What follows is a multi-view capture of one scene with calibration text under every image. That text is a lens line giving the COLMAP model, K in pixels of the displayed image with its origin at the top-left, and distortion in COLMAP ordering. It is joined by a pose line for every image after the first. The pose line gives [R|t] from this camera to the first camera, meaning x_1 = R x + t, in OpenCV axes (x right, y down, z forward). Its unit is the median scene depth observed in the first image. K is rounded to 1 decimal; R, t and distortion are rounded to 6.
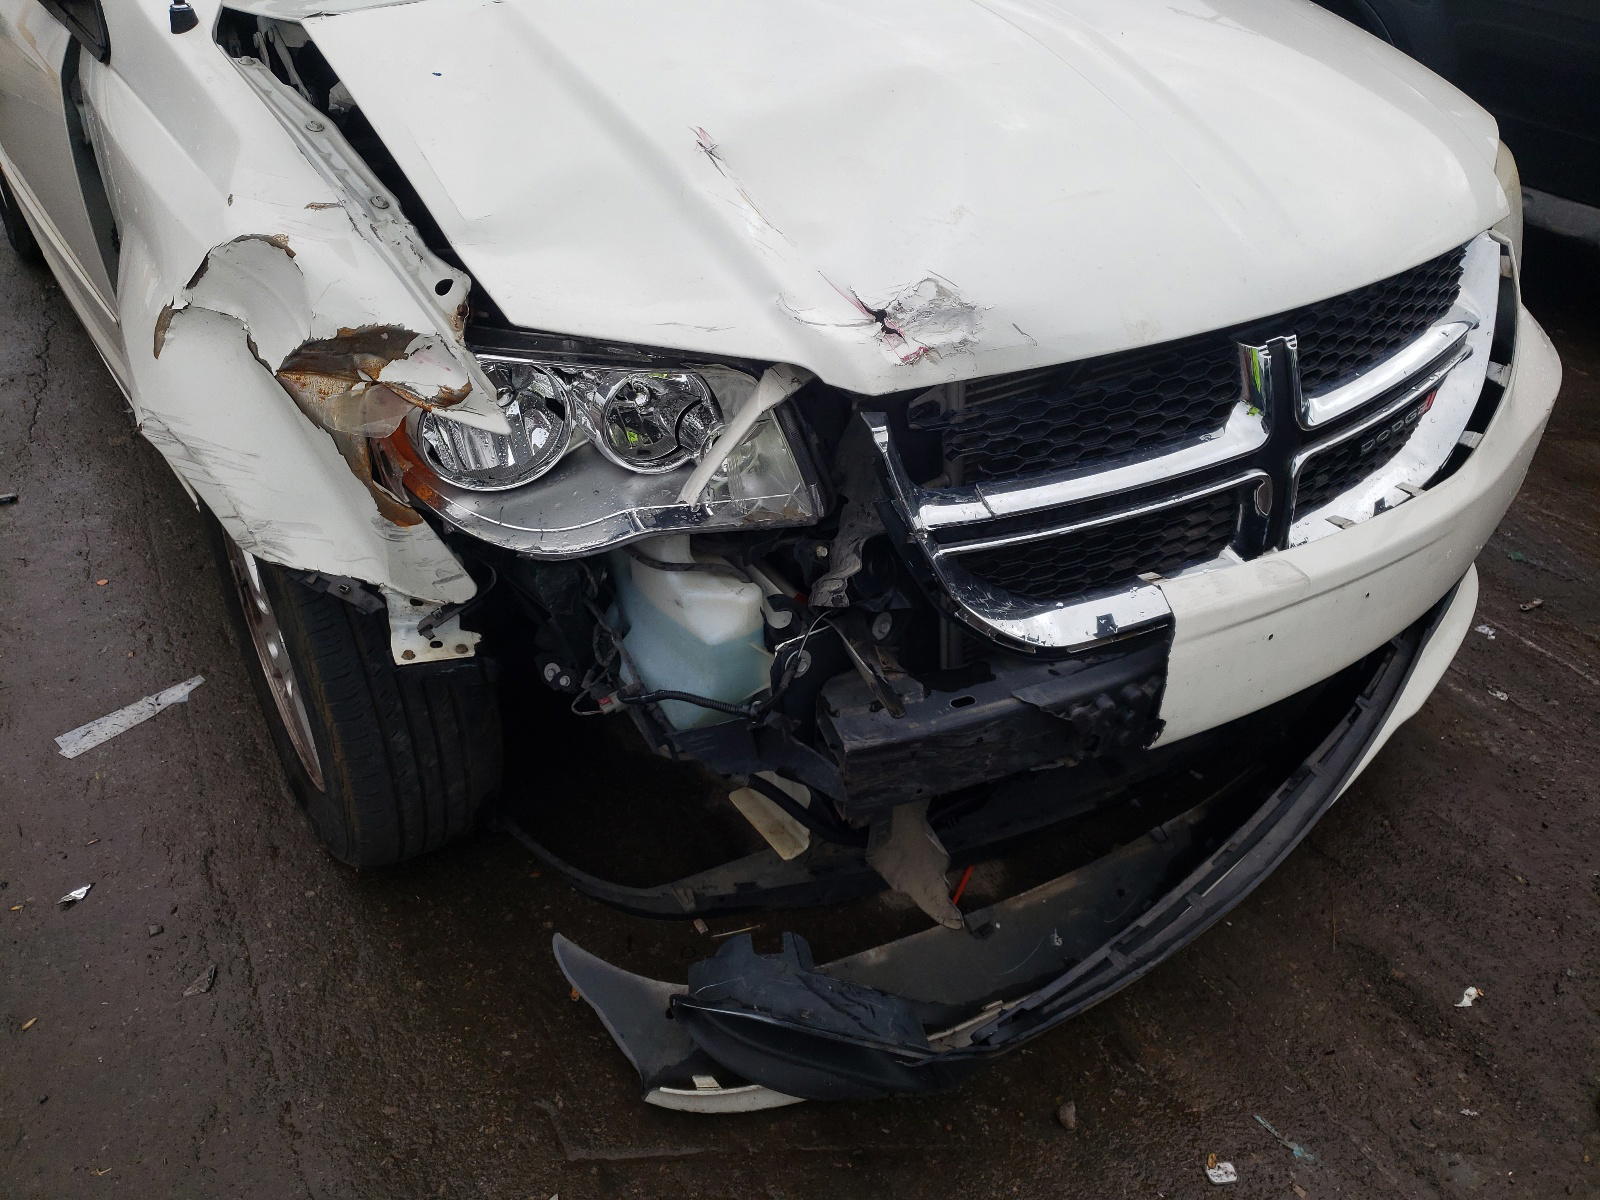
lens RADIAL K [[1313.1, 0, 800.0], [0, 1313.1, 600.0], [0, 0, 1]] dist [0.011929, 0.012426]
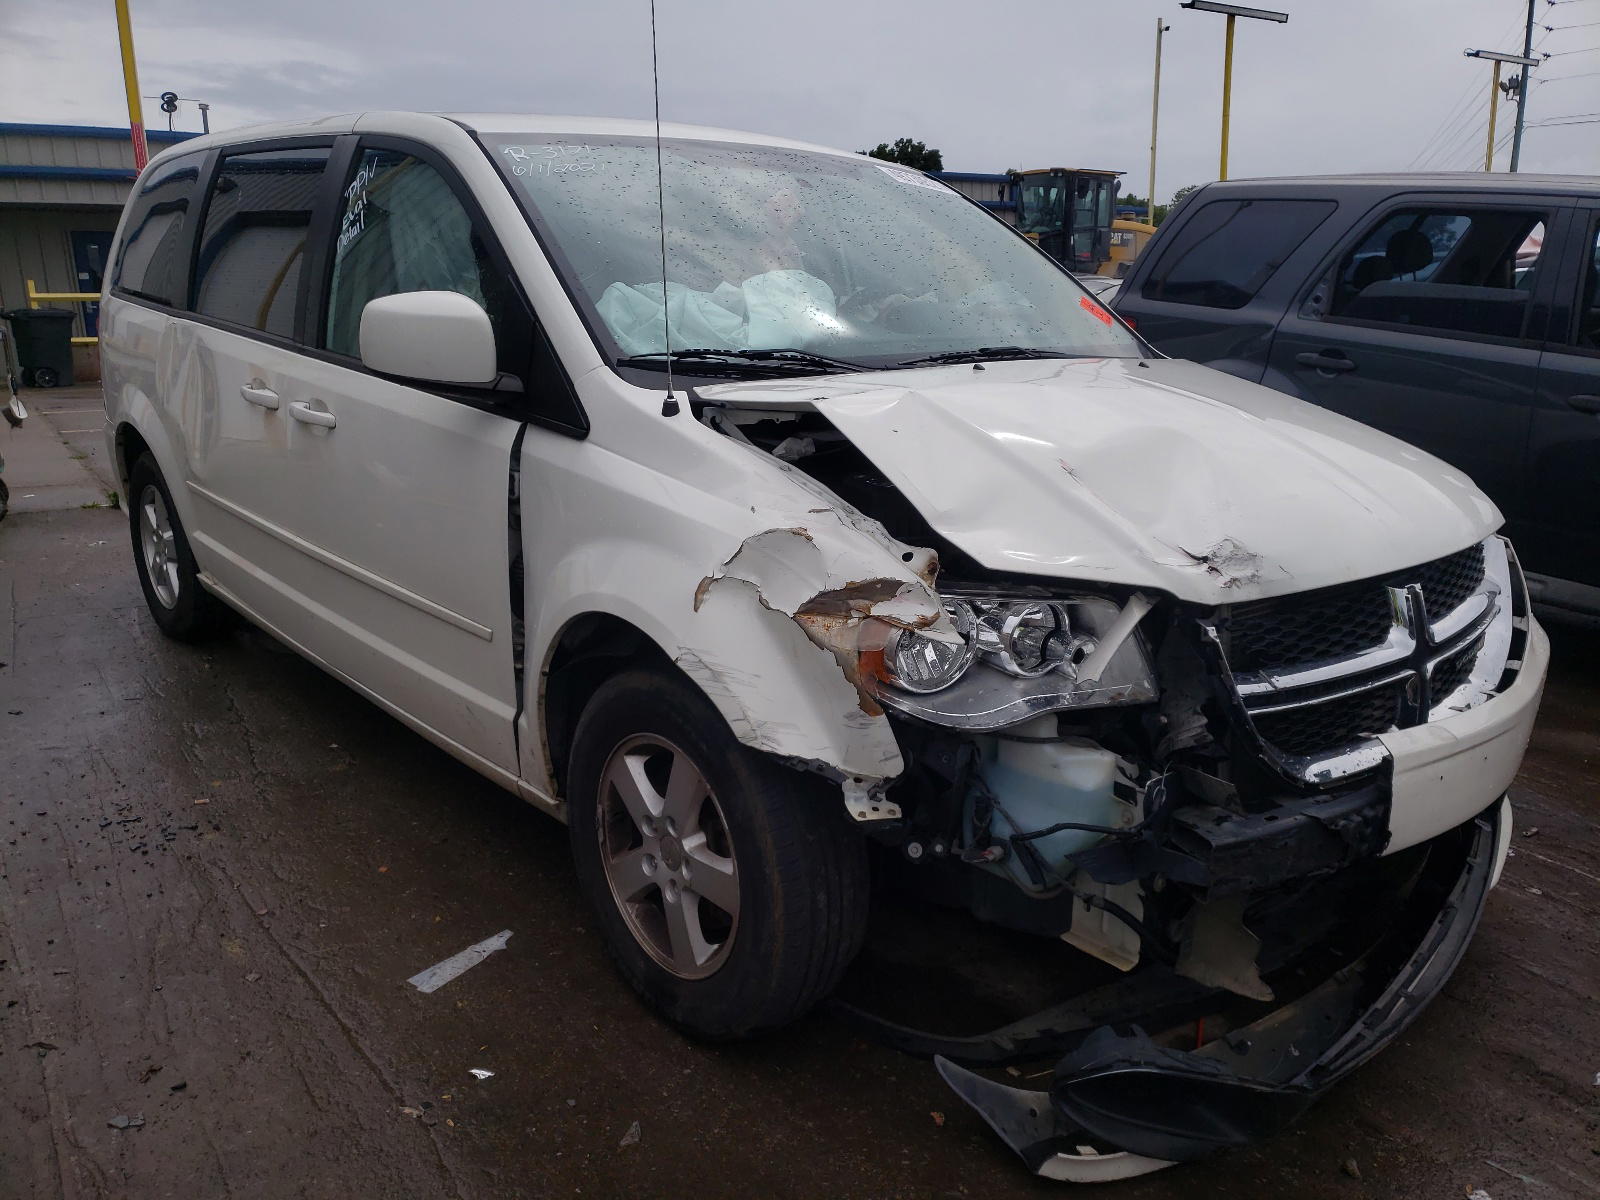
lens RADIAL K [[1313.1, 0, 800.0], [0, 1313.1, 600.0], [0, 0, 1]] dist [0.011929, 0.012426]
pose [[0.992911, -0.019378, 0.117267, -0.532907], [0.055714, 0.947397, -0.315175, 0.267319], [-0.104991, 0.319474, 0.941761, -0.391634]]
